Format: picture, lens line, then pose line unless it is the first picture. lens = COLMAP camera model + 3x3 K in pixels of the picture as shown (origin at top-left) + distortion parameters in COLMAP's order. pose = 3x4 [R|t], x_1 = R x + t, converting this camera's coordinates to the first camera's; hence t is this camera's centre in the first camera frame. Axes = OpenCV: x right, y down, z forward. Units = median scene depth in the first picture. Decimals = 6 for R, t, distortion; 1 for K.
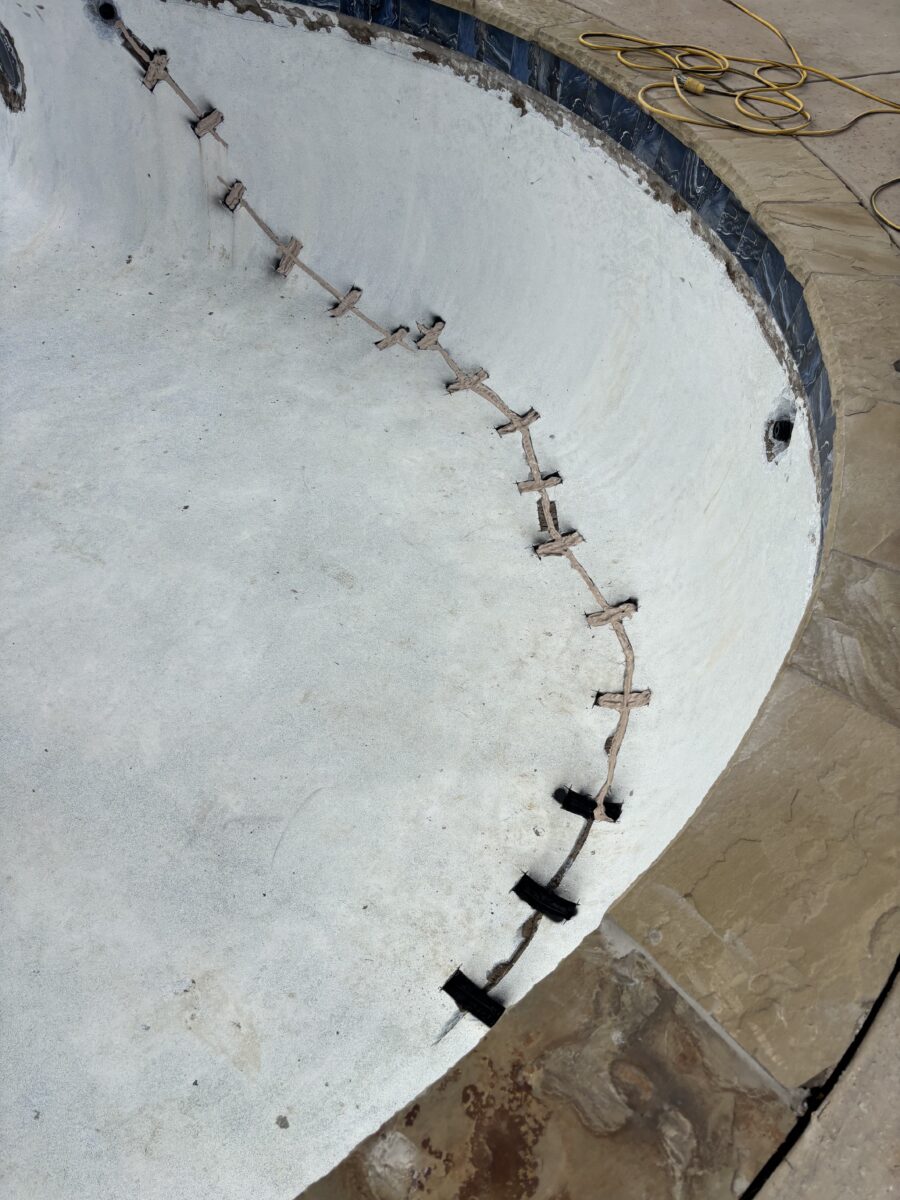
lens RADIAL K [[910.1, 0, 451.4], [0, 910.1, 605.8], [0, 0, 1]] dist [0.006703, -0.001755]
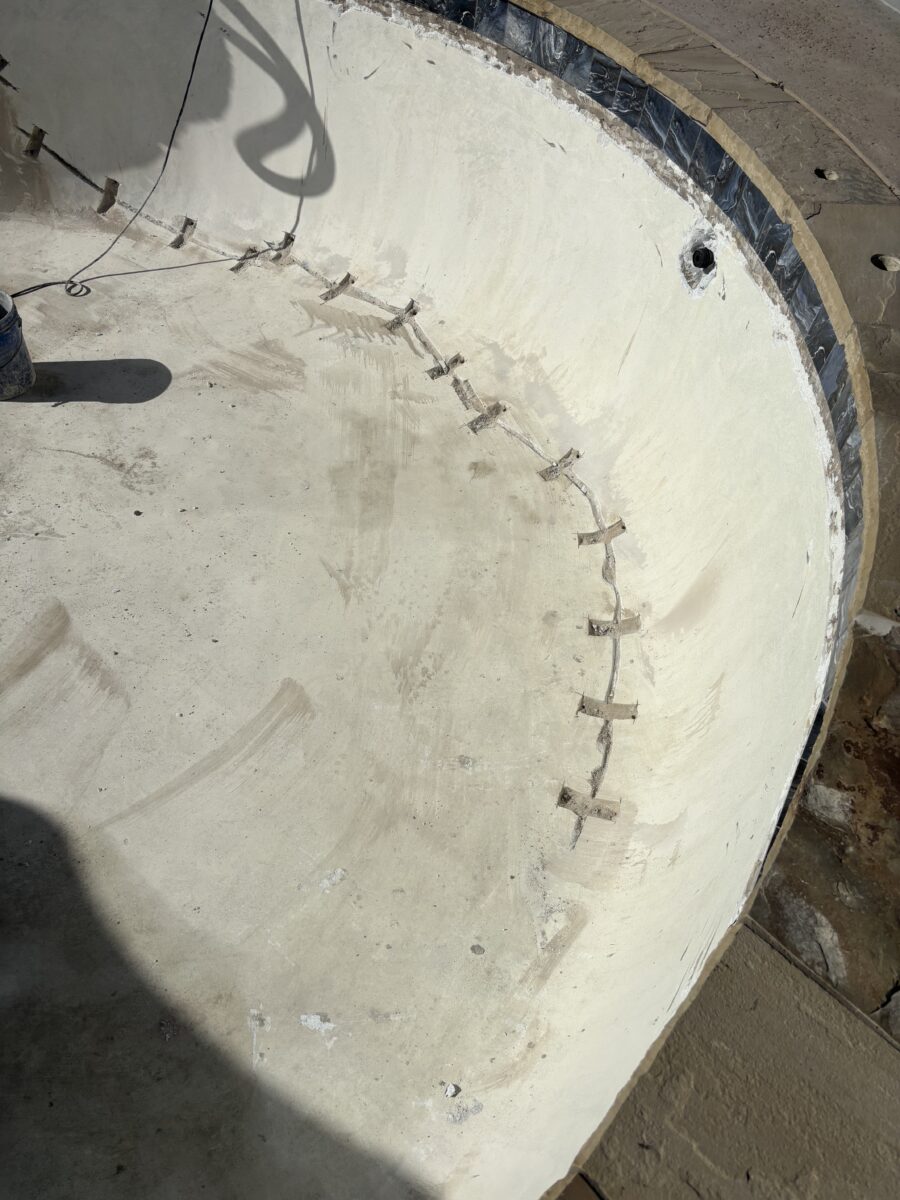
lens RADIAL K [[910.1, 0, 428.9], [0, 910.1, 595.5], [0, 0, 1]] dist [0.006703, -0.001755]
pose [[0.944153, -0.260517, 0.201755, -0.257704], [0.245937, 0.964649, 0.094697, 0.019733], [-0.219293, -0.039789, 0.974847, -0.043706]]
